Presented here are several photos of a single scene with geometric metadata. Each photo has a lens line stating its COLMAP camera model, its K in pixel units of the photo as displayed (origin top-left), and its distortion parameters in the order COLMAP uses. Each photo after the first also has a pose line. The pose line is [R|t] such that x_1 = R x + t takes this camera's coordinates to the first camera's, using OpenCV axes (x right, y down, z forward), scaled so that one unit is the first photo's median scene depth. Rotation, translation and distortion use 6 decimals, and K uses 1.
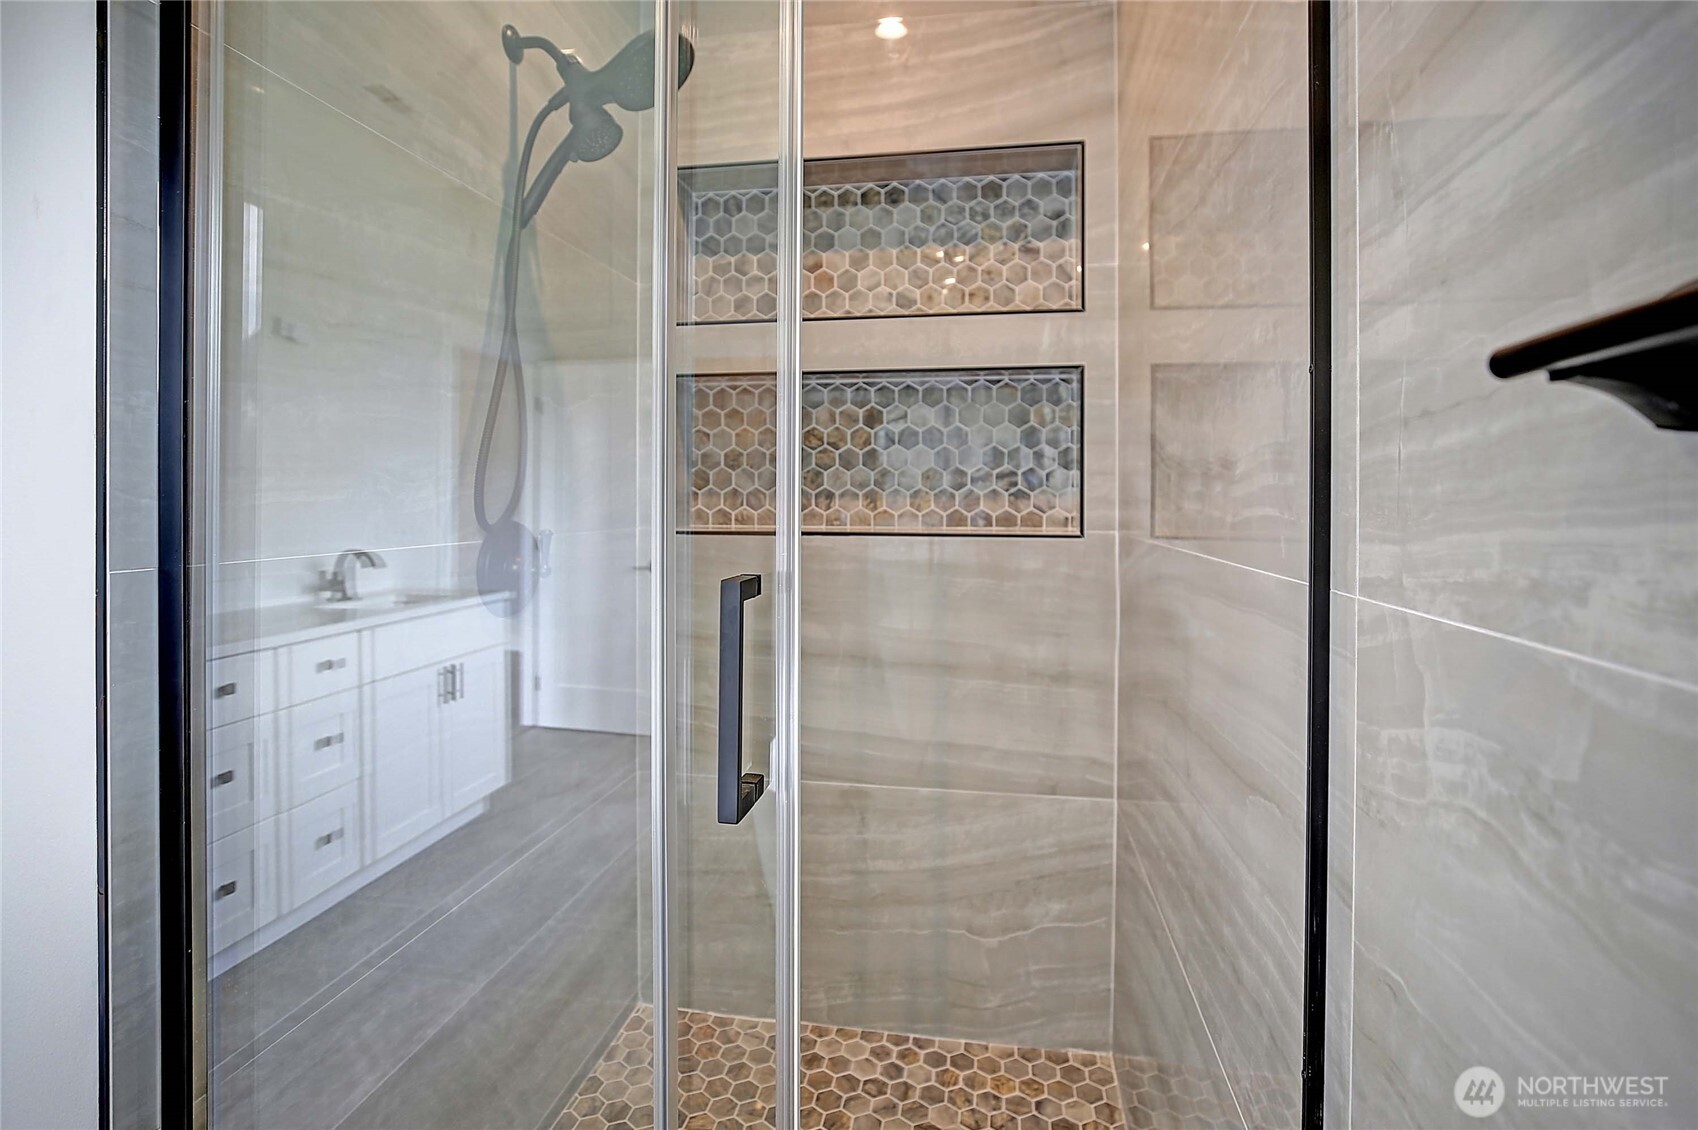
lens RADIAL K [[778.4, 0, 846.1], [0, 778.4, 502.5], [0, 0, 1]] dist [-0.001424, -0.000101]
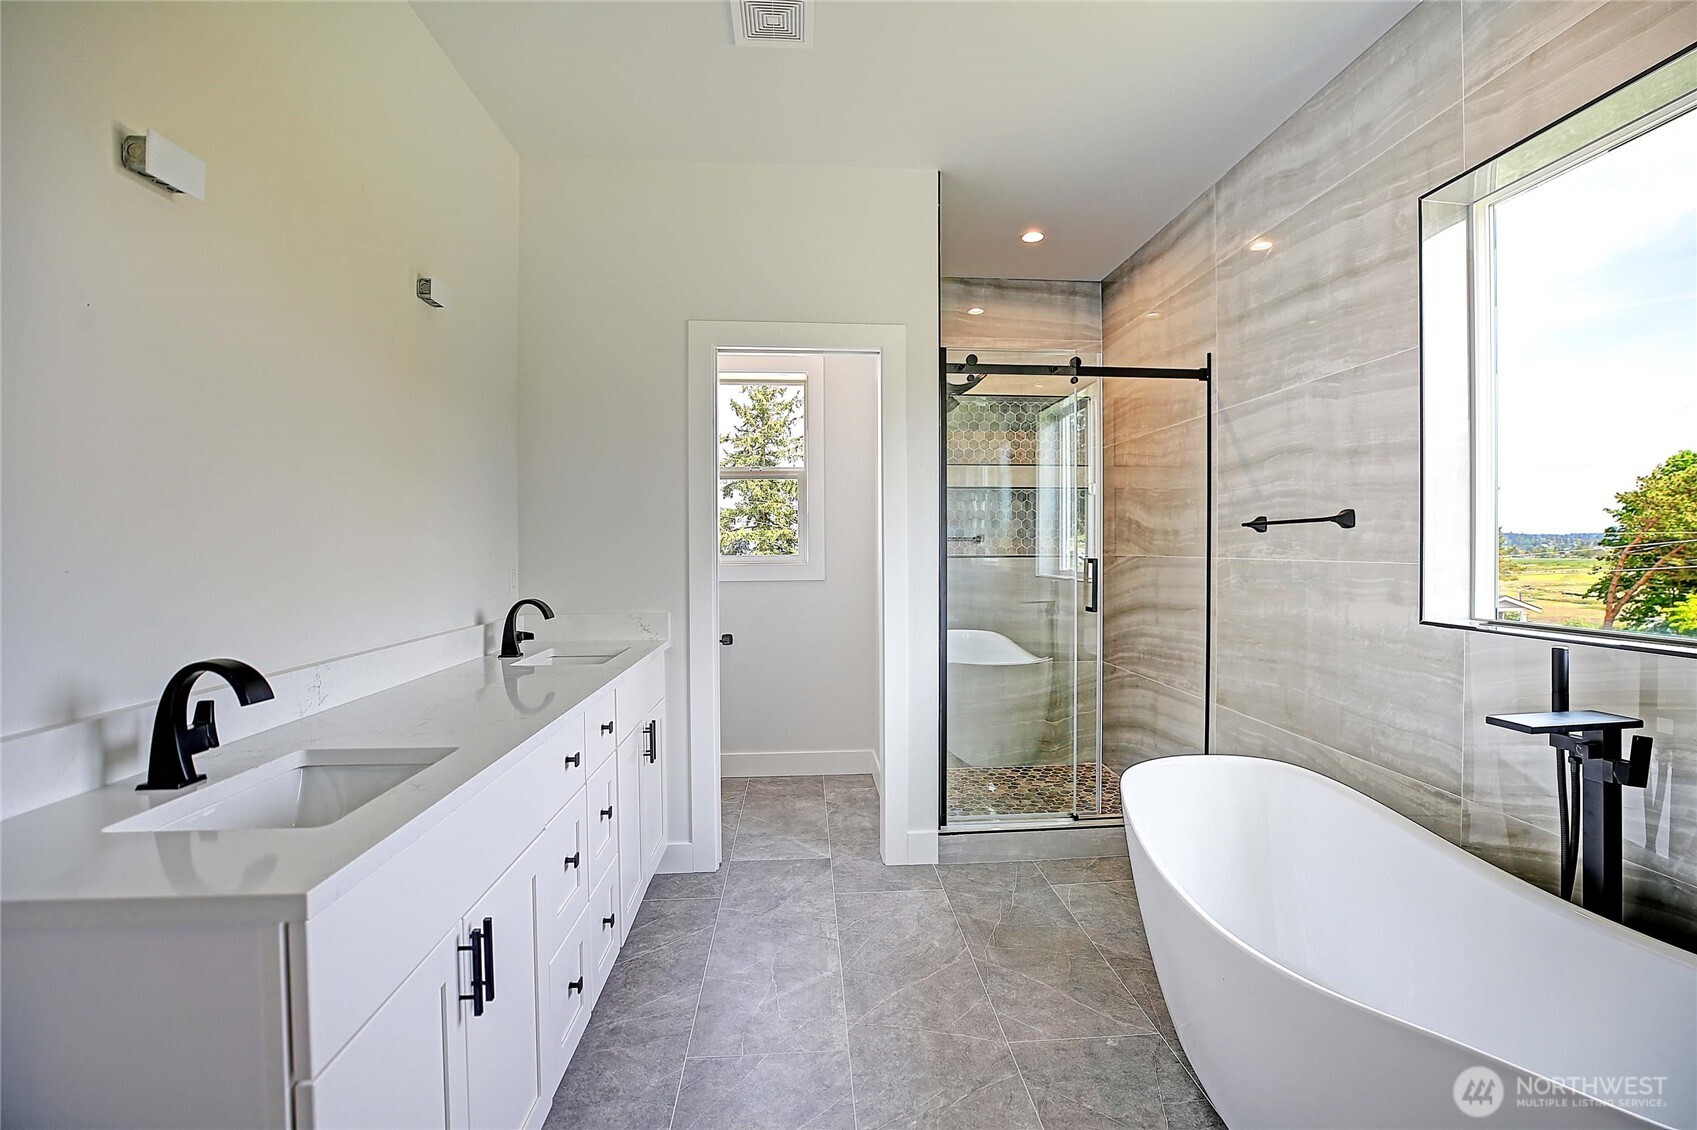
lens RADIAL K [[777.9, 0, 851.6], [0, 777.9, 561.0], [0, 0, 1]] dist [-0.001424, -0.000101]
pose [[0.965539, -0.010788, 0.260035, -1.063729], [0.007545, 0.999881, 0.013465, 0.018884], [-0.260149, -0.011038, 0.965505, -1.187576]]
